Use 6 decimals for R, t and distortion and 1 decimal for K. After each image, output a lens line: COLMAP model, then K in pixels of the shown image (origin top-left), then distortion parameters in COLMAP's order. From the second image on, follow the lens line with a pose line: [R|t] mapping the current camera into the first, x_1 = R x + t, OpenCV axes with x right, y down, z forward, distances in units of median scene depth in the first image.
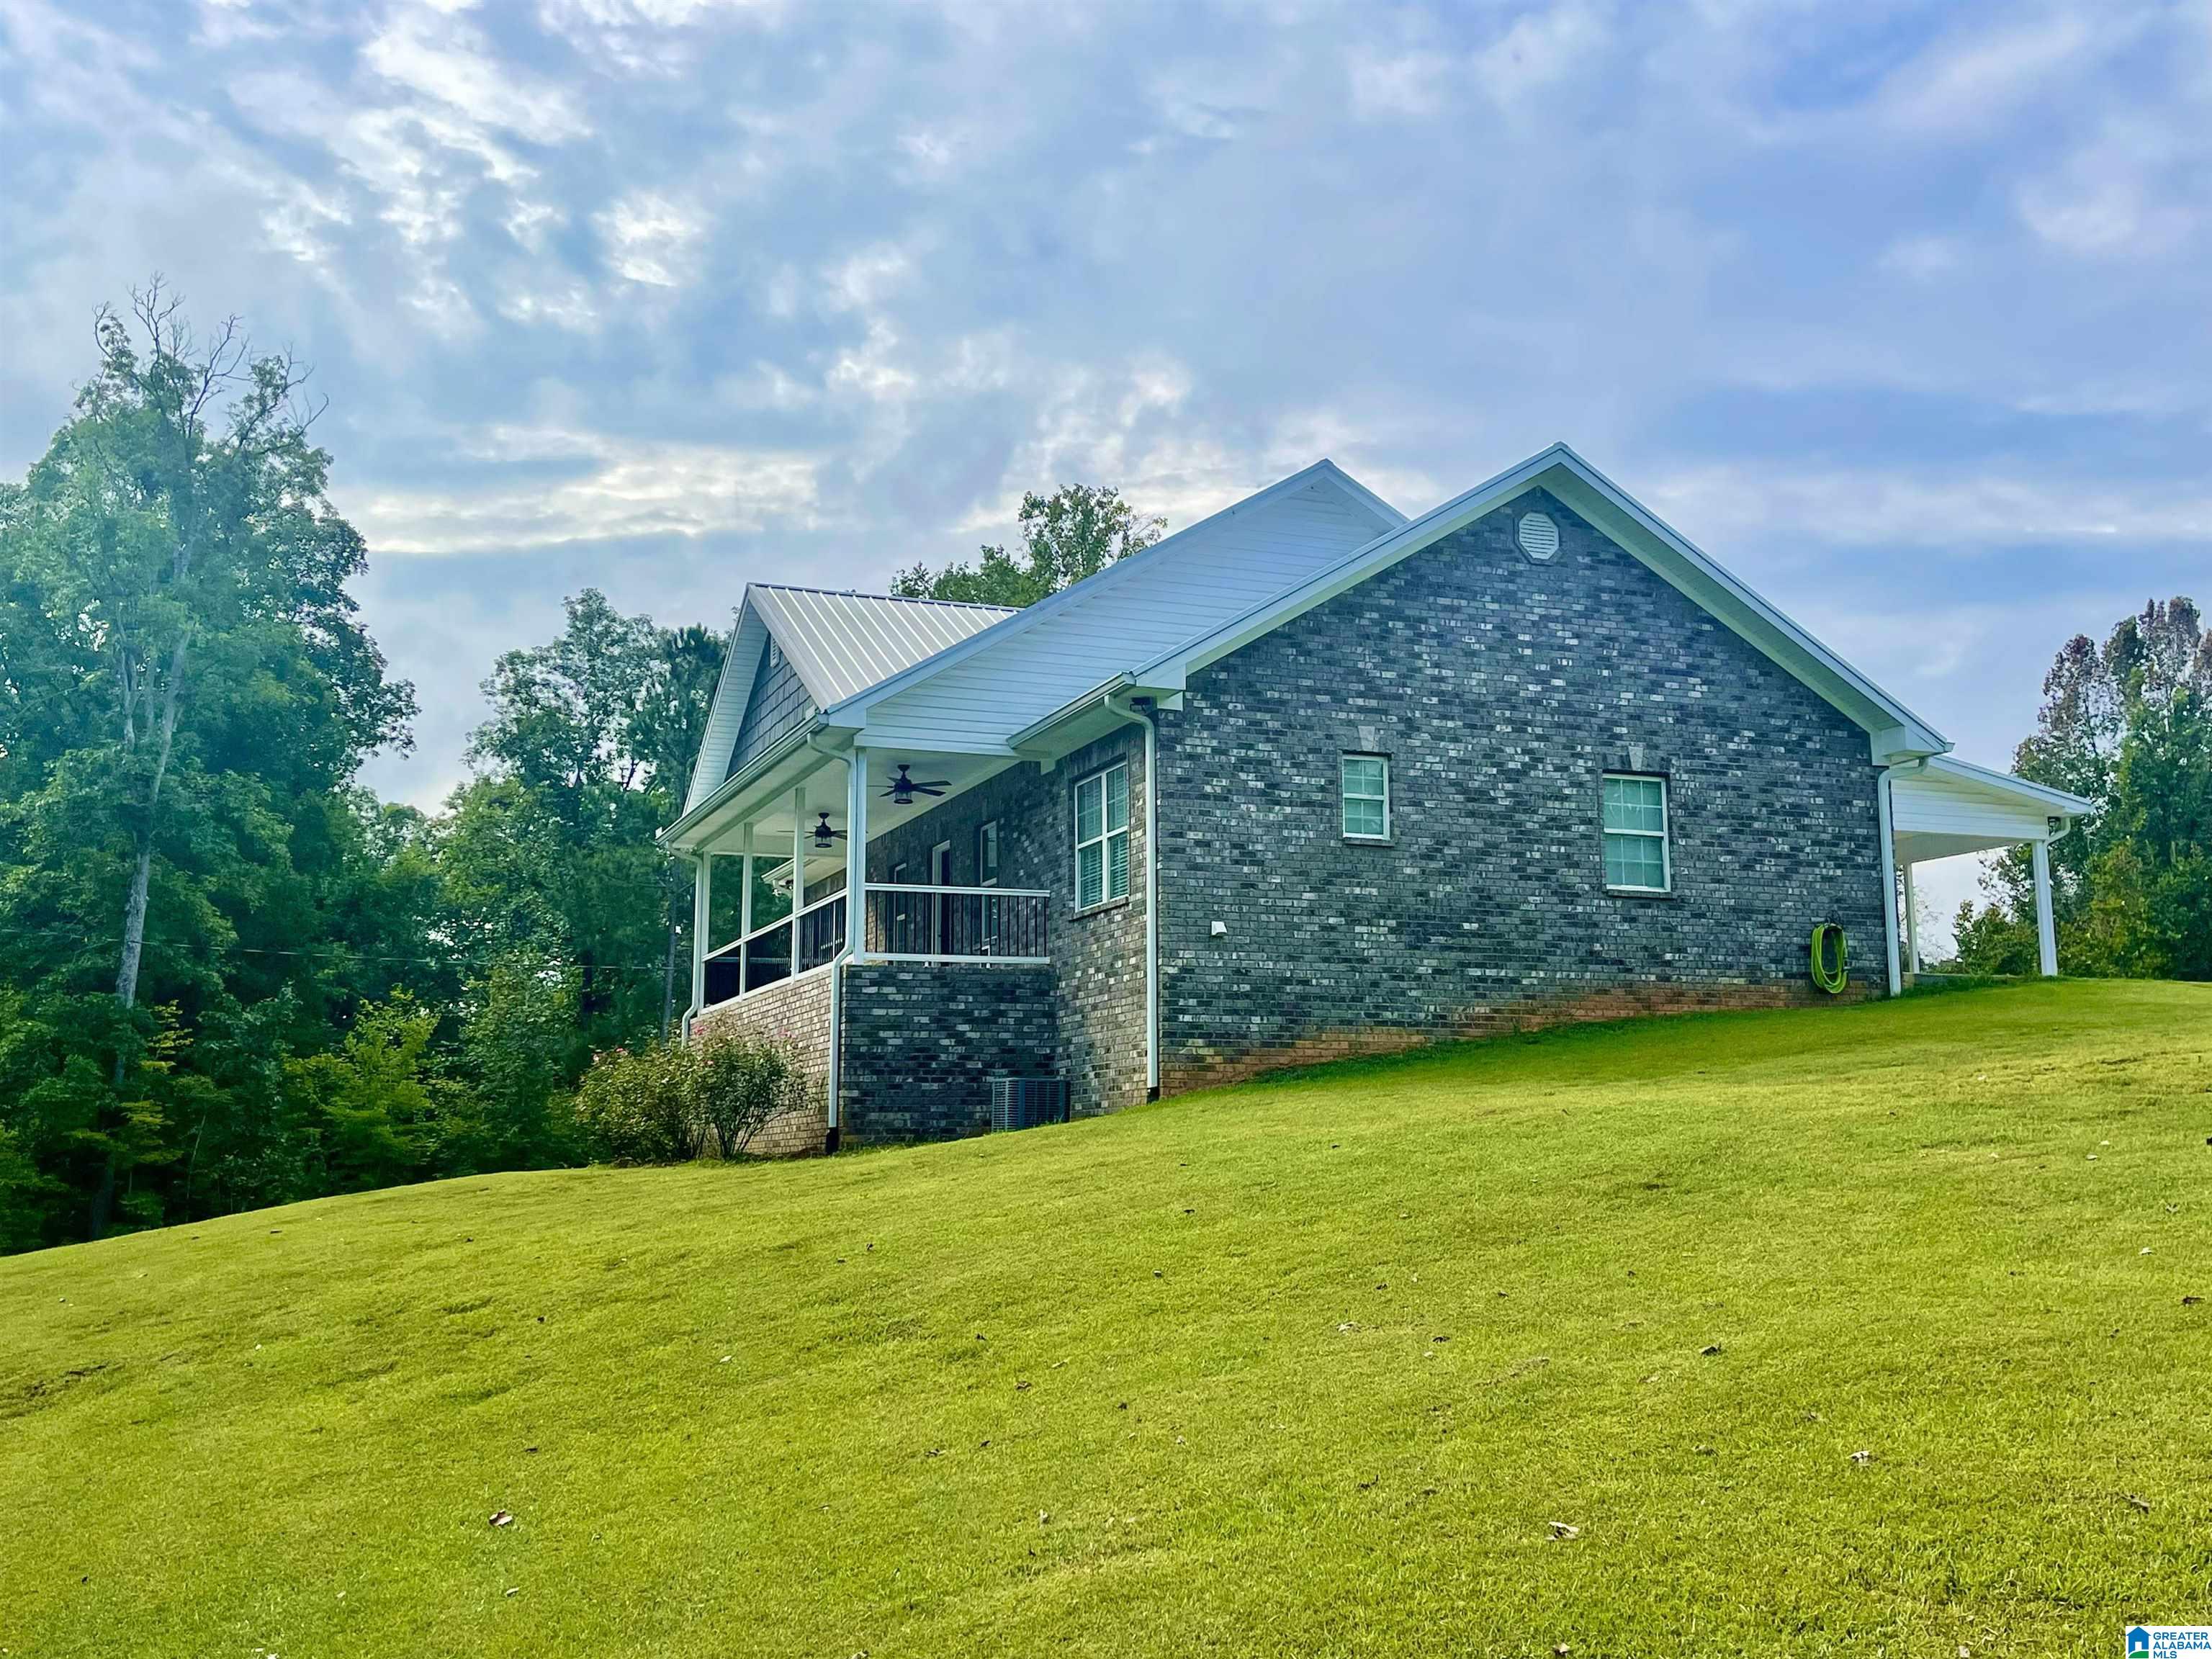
lens RADIAL K [[2084.2, 0, 1108.2], [0, 2084.2, 827.5], [0, 0, 1]] dist [0.164525, -0.597786]
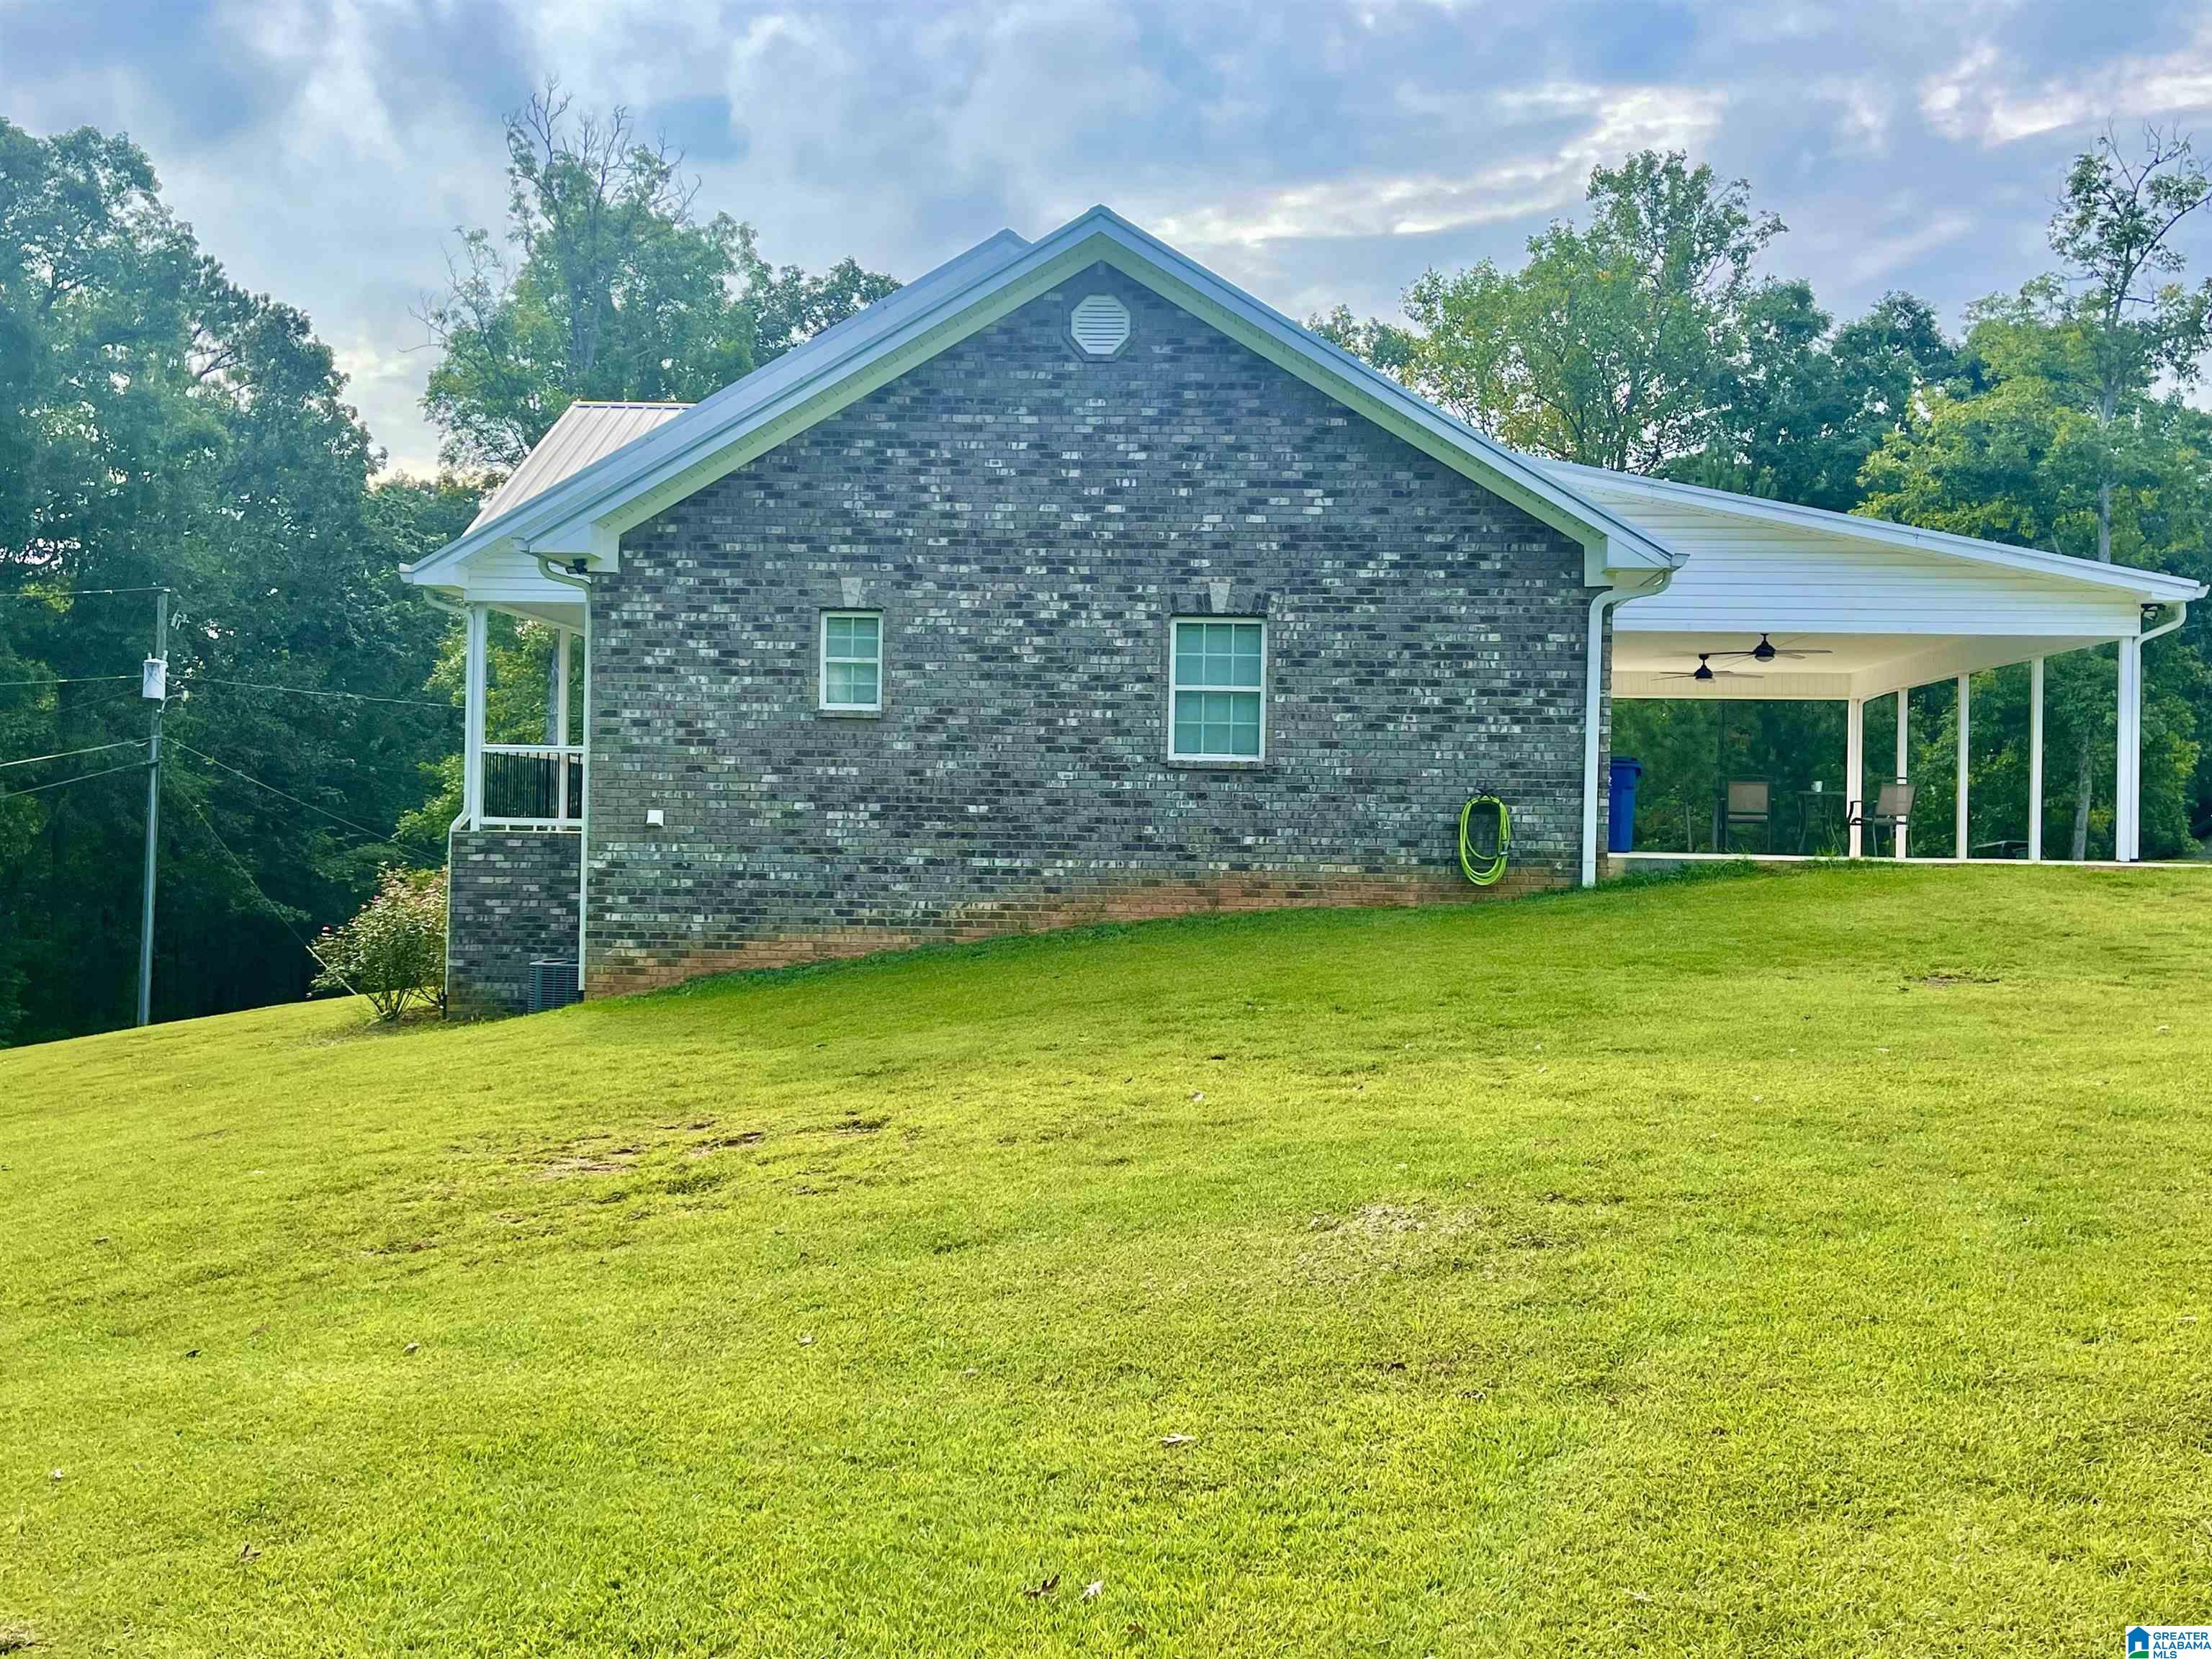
lens RADIAL K [[2084.2, 0, 1108.2], [0, 2084.2, 827.5], [0, 0, 1]] dist [0.164525, -0.597786]
pose [[0.913954, 0.019683, -0.405341, 0.552913], [0.041092, 0.989201, 0.140686, -0.061578], [0.403733, -0.145237, 0.903275, 0.241706]]
